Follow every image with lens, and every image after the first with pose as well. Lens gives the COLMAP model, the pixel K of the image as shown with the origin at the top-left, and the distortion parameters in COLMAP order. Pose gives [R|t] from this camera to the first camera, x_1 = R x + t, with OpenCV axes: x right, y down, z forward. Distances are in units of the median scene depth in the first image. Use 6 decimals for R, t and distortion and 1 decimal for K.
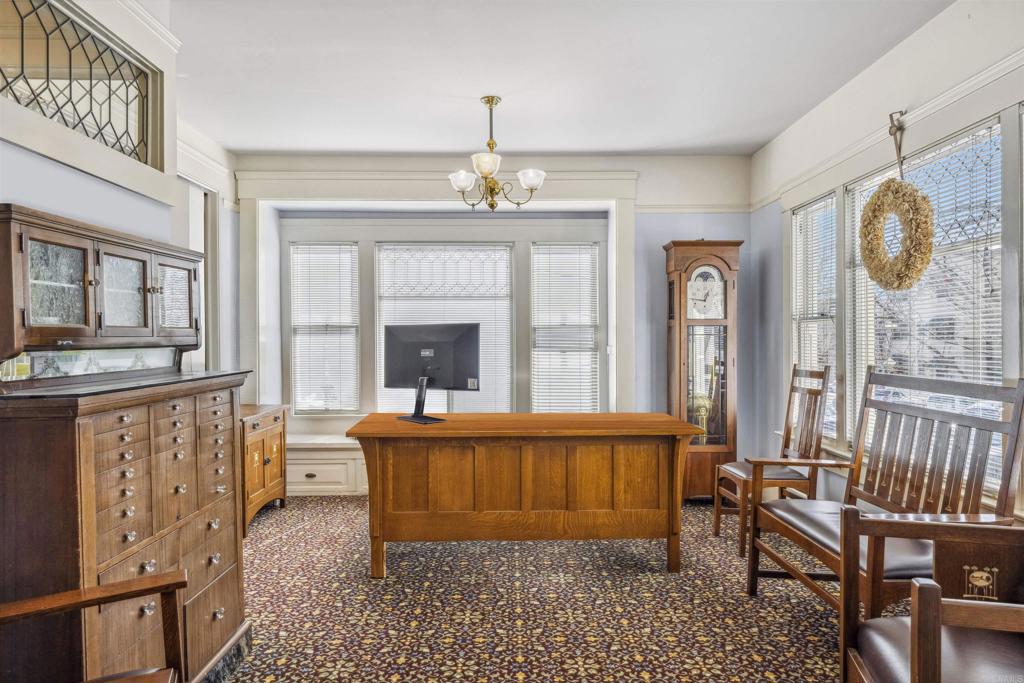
lens RADIAL K [[659.2, 0, 511.8], [0, 659.2, 344.6], [0, 0, 1]] dist [0.001818, -0.002413]
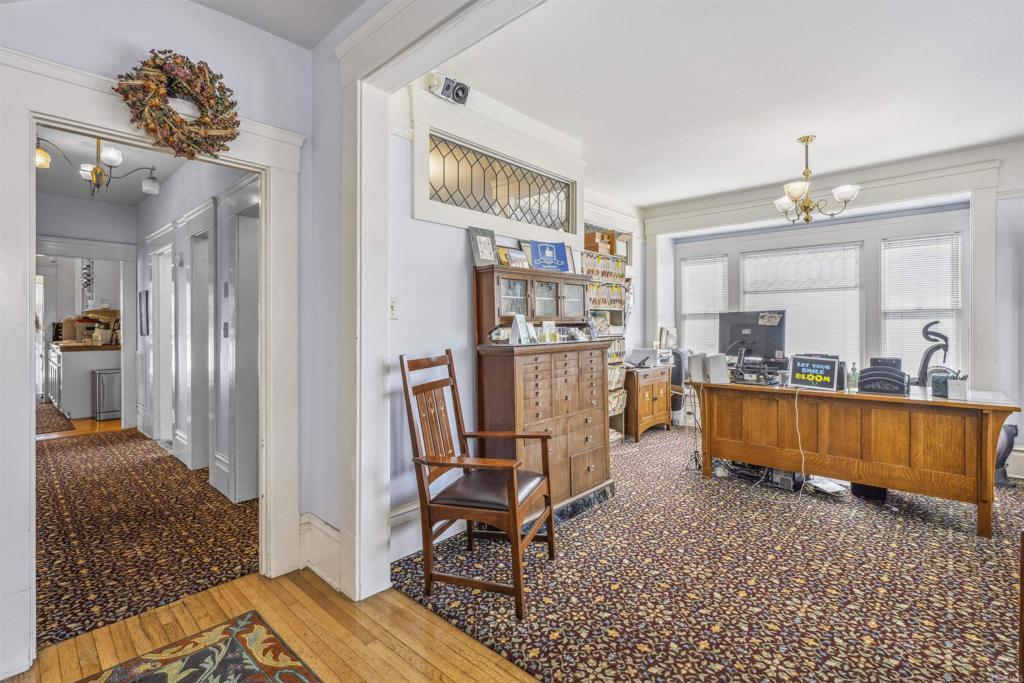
lens RADIAL K [[467.9, 0, 516.3], [0, 467.9, 329.7], [0, 0, 1]] dist [-0.003004, 0.000457]
pose [[0.729361, 0.006030, -0.684103, 0.208419], [-0.003499, 0.999981, 0.005083, 0.005492], [0.684121, -0.001314, 0.729368, -0.078776]]
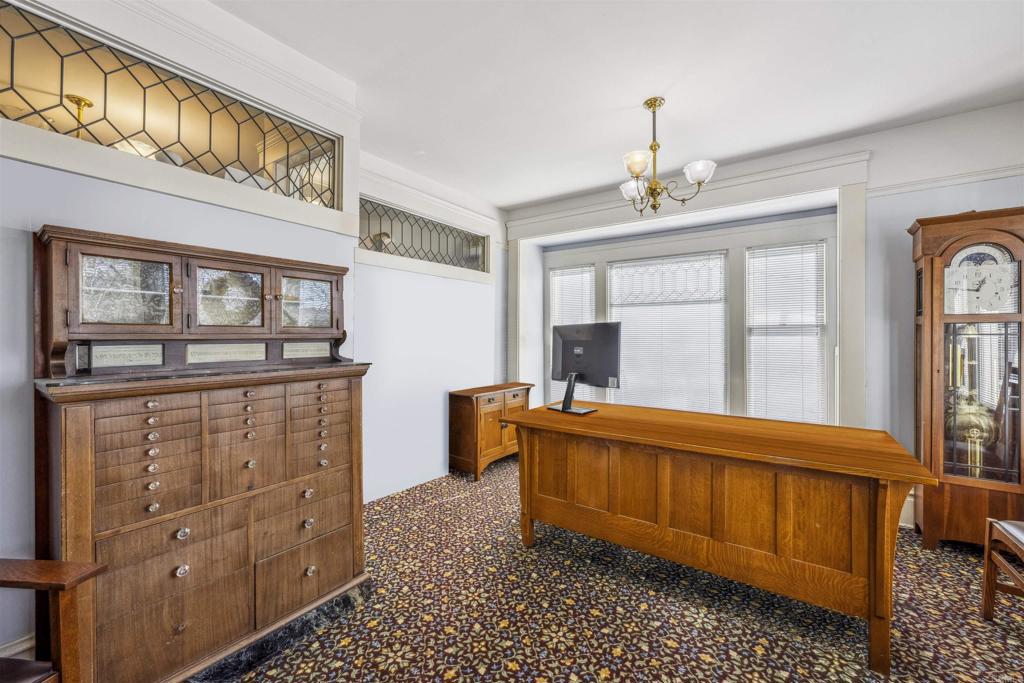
lens RADIAL K [[408.4, 0, 513.2], [0, 408.4, 337.2], [0, 0, 1]] dist [-0.000016, -0.000040]
pose [[0.813029, 0.005084, -0.582201, 0.180919], [-0.011277, 0.999912, -0.007016, -0.003662], [0.582114, 0.012270, 0.813015, 0.414263]]
